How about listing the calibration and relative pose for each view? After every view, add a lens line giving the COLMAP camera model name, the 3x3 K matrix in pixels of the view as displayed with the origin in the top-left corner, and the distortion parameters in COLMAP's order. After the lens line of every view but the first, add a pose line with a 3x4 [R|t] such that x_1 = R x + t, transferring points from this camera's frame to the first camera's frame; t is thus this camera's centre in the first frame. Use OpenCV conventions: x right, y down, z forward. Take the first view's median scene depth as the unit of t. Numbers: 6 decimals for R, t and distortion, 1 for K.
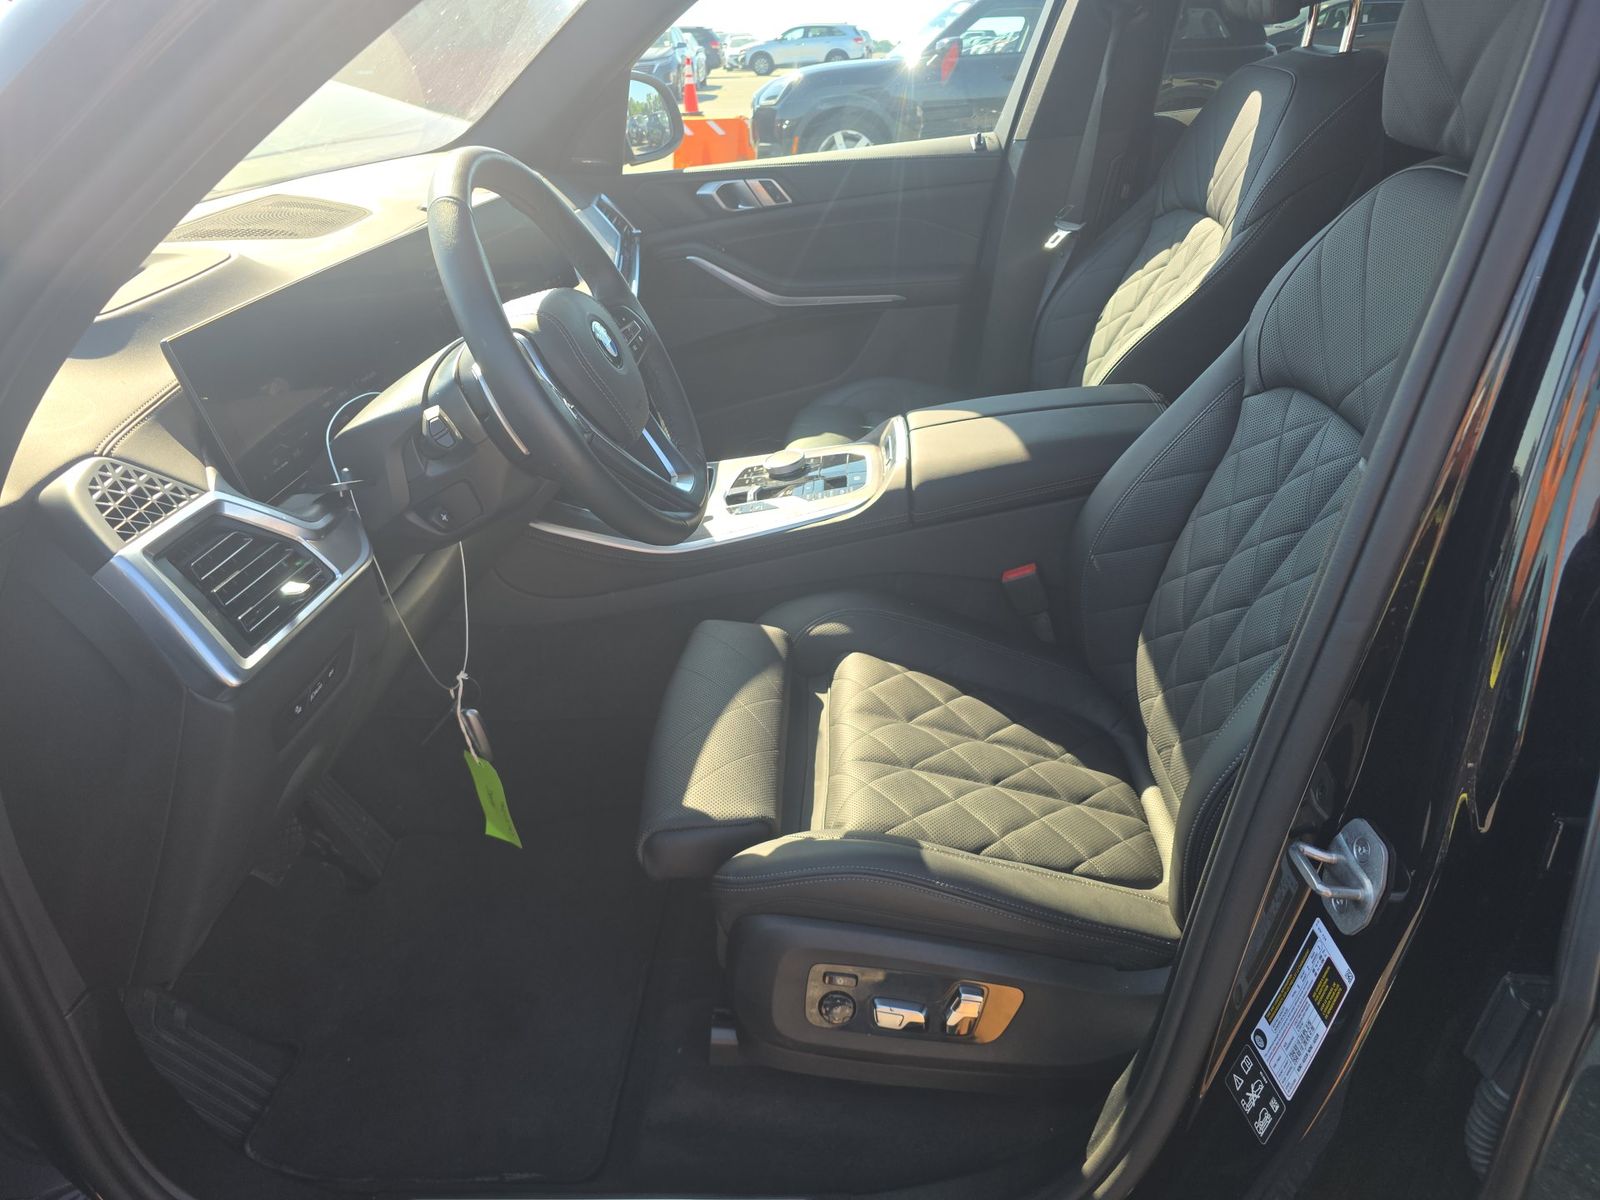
lens RADIAL K [[1054.7, 0, 800.0], [0, 1054.7, 600.0], [0, 0, 1]] dist [0.054180, -0.062948]
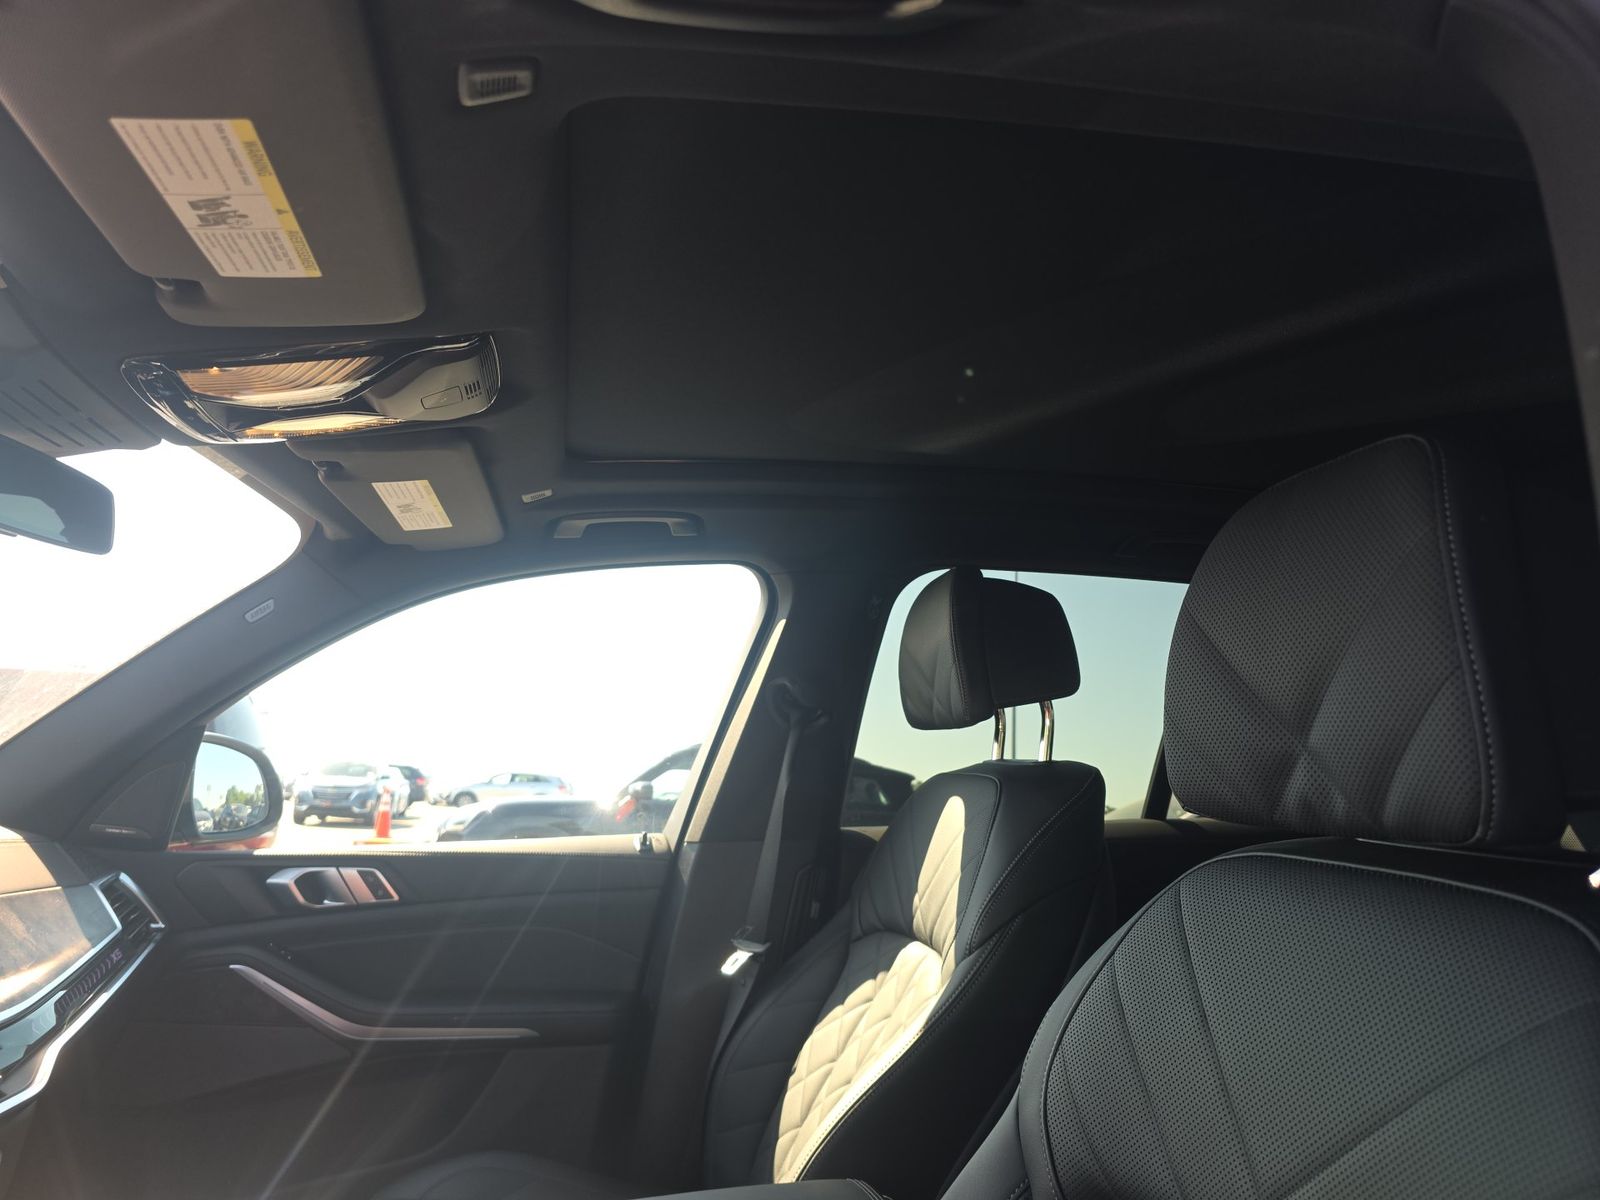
lens RADIAL K [[1054.7, 0, 800.0], [0, 1054.7, 600.0], [0, 0, 1]] dist [0.054180, -0.062948]
pose [[0.962037, 0.130432, 0.239736, 0.061972], [0.046827, 0.786497, -0.615817, -0.062153], [-0.268874, 0.603664, 0.750531, 0.228344]]
